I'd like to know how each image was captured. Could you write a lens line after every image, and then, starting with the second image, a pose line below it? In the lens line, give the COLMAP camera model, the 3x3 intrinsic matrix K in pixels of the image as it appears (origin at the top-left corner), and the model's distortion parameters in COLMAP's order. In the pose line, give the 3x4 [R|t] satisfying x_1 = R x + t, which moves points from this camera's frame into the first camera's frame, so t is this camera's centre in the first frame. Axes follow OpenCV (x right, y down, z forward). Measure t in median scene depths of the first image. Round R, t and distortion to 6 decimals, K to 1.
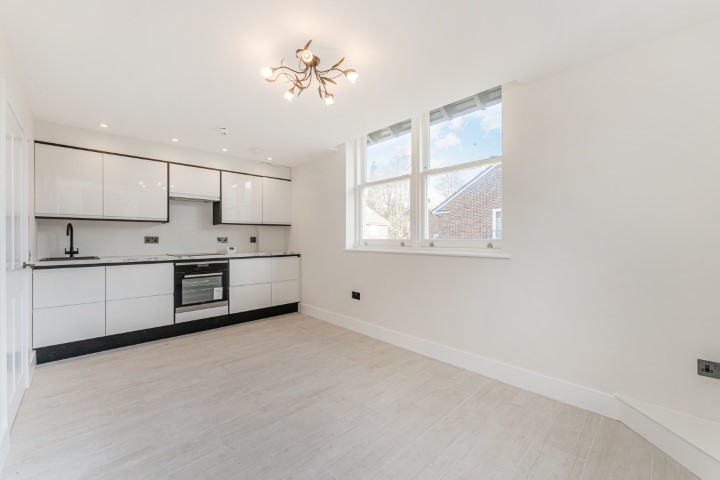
lens RADIAL K [[296.5, 0, 355.1], [0, 296.5, 241.0], [0, 0, 1]] dist [-0.025454, -0.000232]
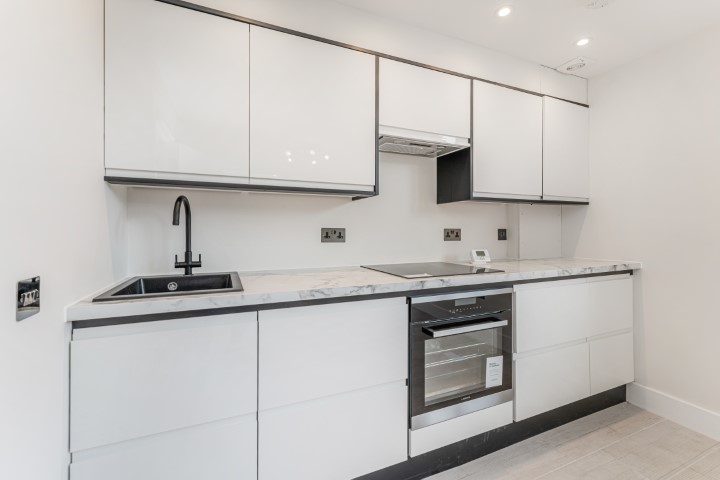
lens RADIAL K [[296.5, 0, 360.8], [0, 296.5, 233.2], [0, 0, 1]] dist [-0.025454, -0.000232]
pose [[0.945192, 0.005528, -0.326467, -0.512665], [-0.004539, 0.999983, 0.003792, -0.008619], [0.326482, -0.002102, 0.945201, 0.578031]]
